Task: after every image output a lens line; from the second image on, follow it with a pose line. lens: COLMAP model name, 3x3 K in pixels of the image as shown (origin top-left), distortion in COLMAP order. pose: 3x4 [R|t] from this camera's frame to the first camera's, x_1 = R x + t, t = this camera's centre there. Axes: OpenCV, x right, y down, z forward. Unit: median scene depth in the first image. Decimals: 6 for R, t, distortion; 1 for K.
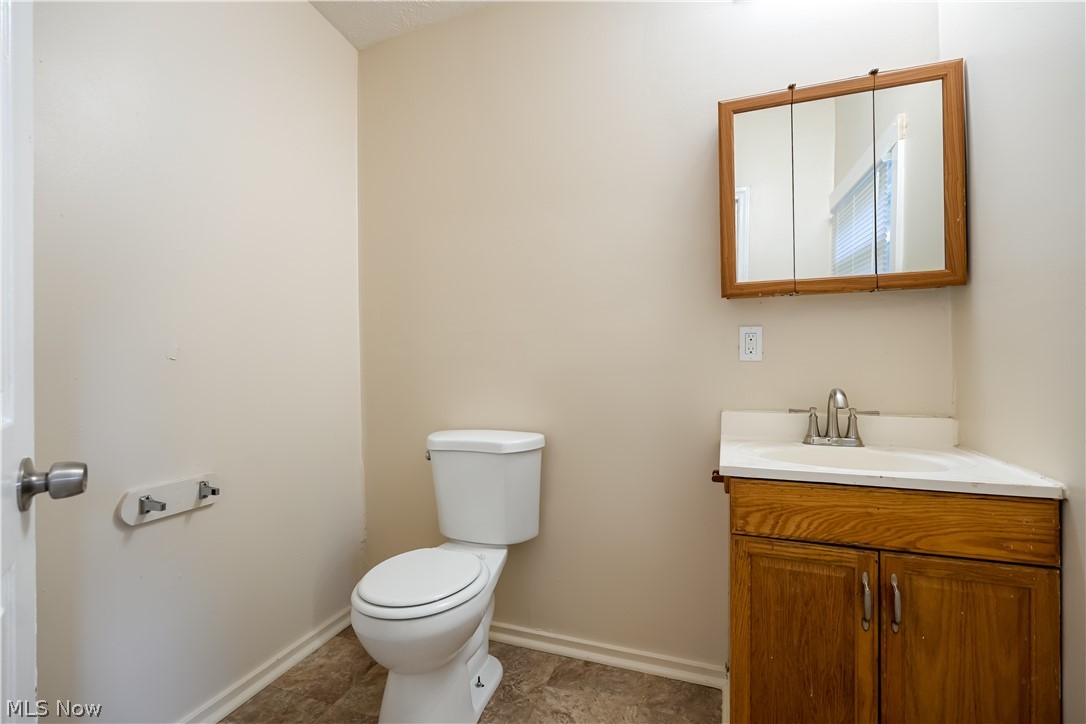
lens RADIAL K [[477.9, 0, 536.4], [0, 477.9, 358.0], [0, 0, 1]] dist [-0.005505, 0.000914]
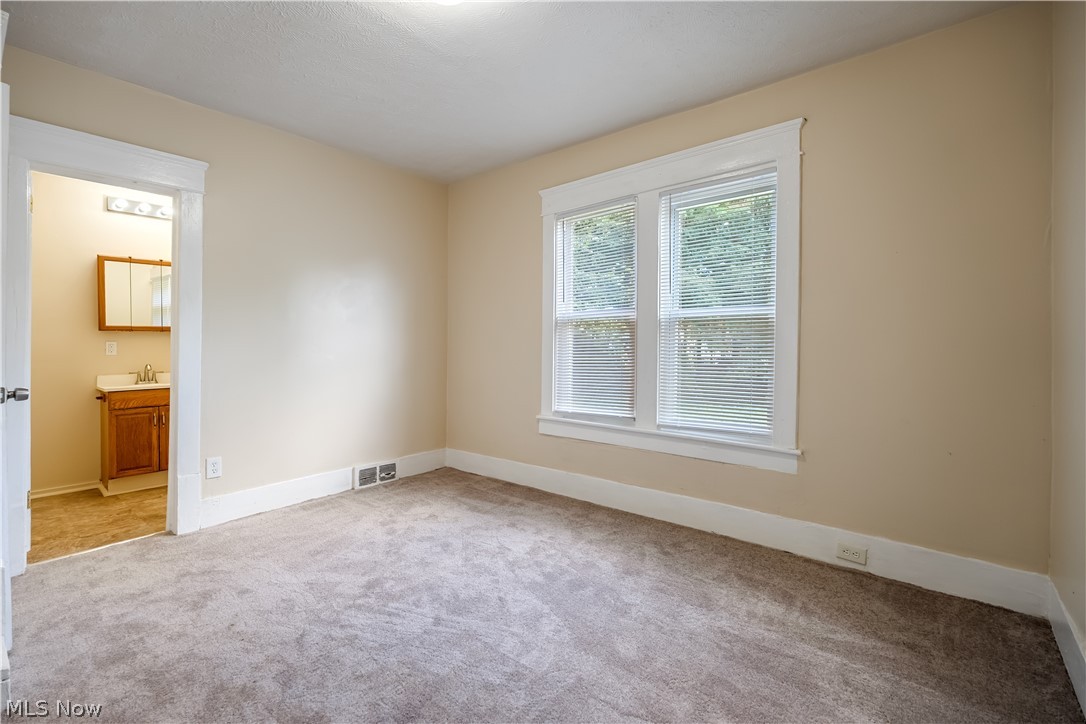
lens RADIAL K [[477.9, 0, 541.3], [0, 477.9, 353.7], [0, 0, 1]] dist [-0.005505, 0.000914]
pose [[0.347531, -0.003486, 0.937662, -1.290212], [-0.001756, 0.999989, 0.004368, -0.018577], [-0.937667, -0.003165, 0.347522, -2.310517]]
